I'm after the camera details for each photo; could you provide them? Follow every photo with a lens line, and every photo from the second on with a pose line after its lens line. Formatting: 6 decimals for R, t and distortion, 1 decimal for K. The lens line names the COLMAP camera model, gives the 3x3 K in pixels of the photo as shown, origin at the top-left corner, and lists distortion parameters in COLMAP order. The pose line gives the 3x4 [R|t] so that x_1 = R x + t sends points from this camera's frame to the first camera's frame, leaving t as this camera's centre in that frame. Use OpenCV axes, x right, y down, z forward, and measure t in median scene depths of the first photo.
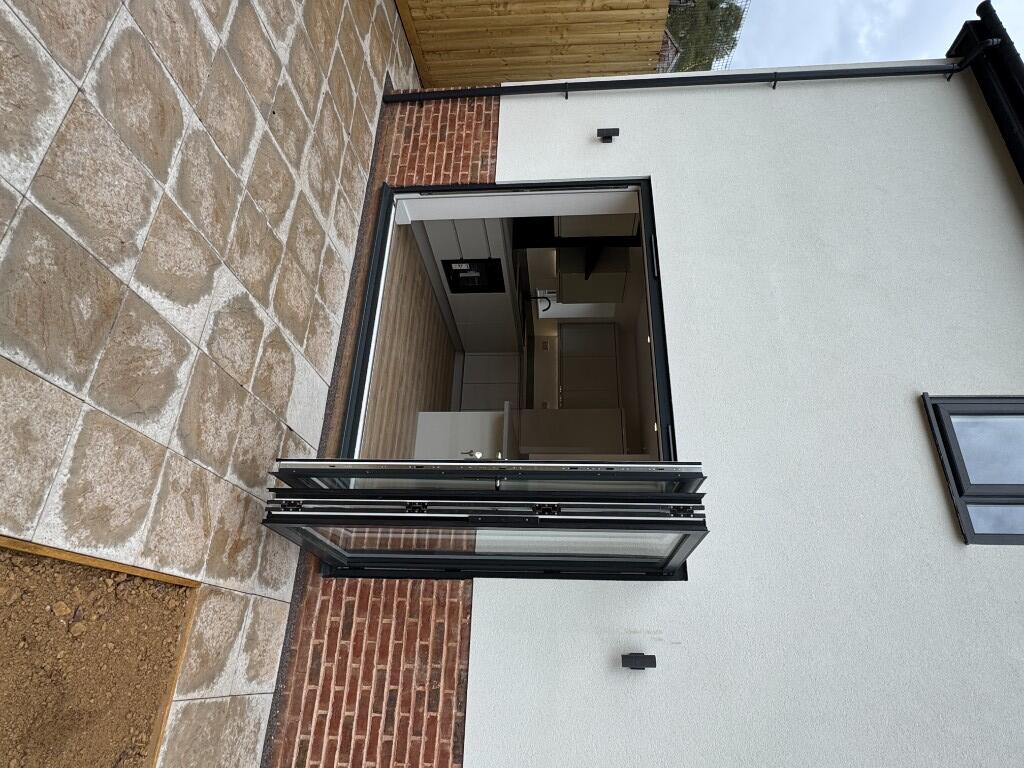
lens RADIAL K [[586.3, 0, 512.0], [0, 586.3, 384.0], [0, 0, 1]] dist [0.001415, -0.002383]
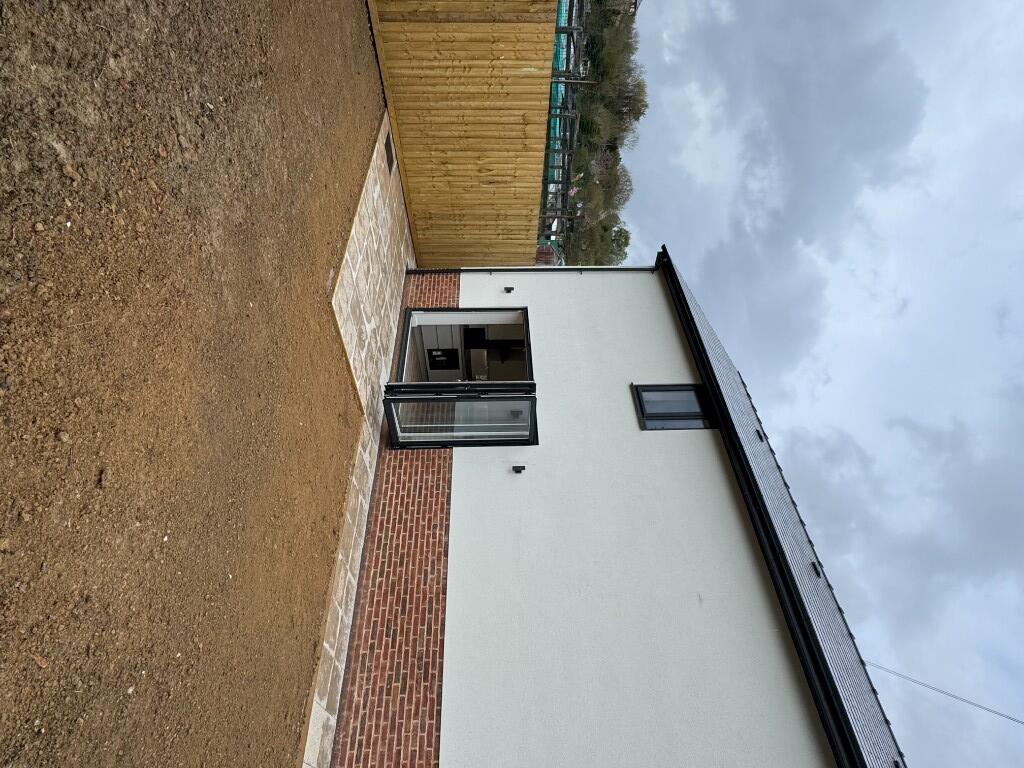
lens RADIAL K [[545.8, 0, 512.0], [0, 545.8, 384.0], [0, 0, 1]] dist [0.000612, -0.000010]
pose [[0.992832, 0.016682, 0.118351, -0.067818], [0.017082, 0.960243, -0.278642, 0.507757], [-0.118294, 0.278666, 0.953075, -0.899993]]
